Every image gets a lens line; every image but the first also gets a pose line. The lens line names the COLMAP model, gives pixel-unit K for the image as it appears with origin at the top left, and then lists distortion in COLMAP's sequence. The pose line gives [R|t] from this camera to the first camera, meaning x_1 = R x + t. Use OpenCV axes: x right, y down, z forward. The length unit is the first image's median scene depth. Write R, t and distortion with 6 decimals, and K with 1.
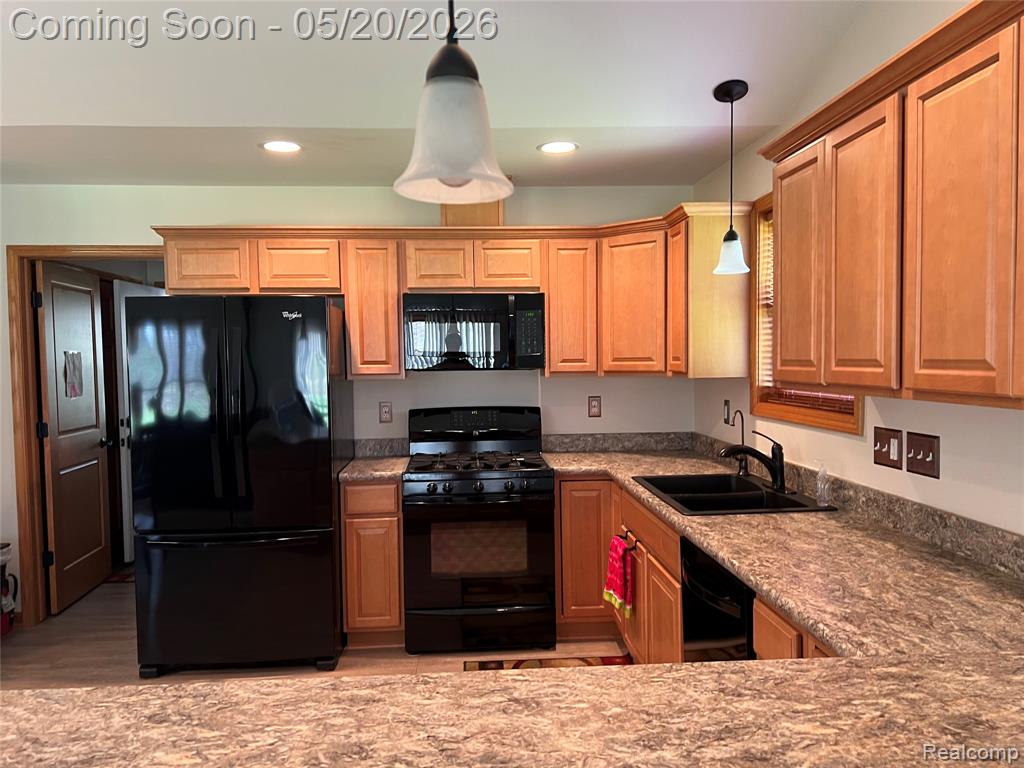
lens RADIAL K [[765.1, 0, 508.2], [0, 765.1, 390.0], [0, 0, 1]] dist [0.053524, -0.059765]
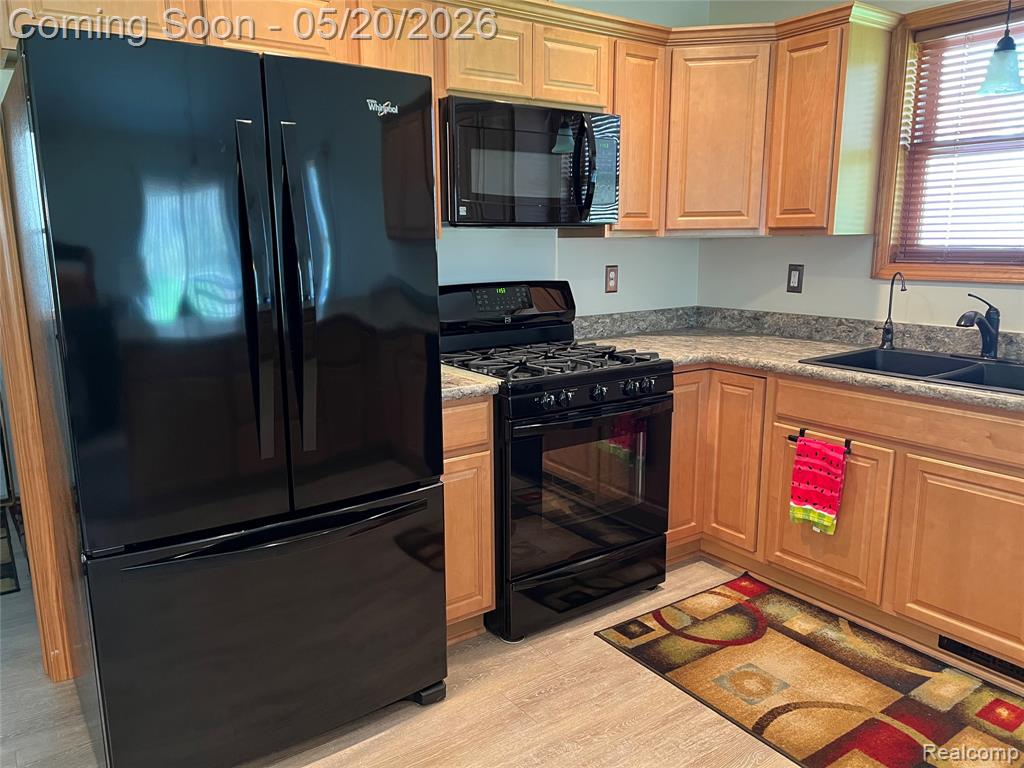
lens RADIAL K [[765.1, 0, 508.2], [0, 765.1, 390.0], [0, 0, 1]] dist [0.053524, -0.059765]
pose [[0.850758, -0.095884, 0.516737, -0.486091], [0.019623, 0.988326, 0.151084, 0.016348], [-0.525191, -0.118396, 0.842708, 0.467032]]
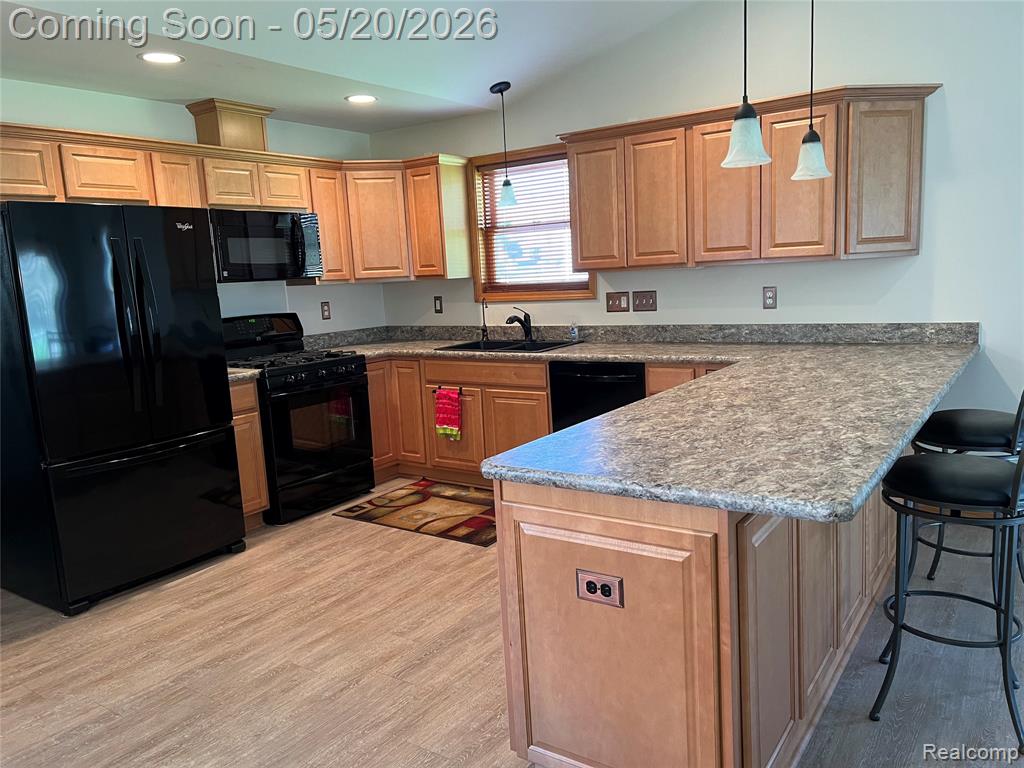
lens RADIAL K [[764.5, 0, 517.4], [0, 764.5, 387.9], [0, 0, 1]] dist [0.160765, -0.285973]
pose [[0.617640, -0.139051, 0.774071, -0.823844], [0.078065, 0.990225, 0.115591, 0.030718], [-0.782577, -0.010966, 0.622457, -0.009342]]
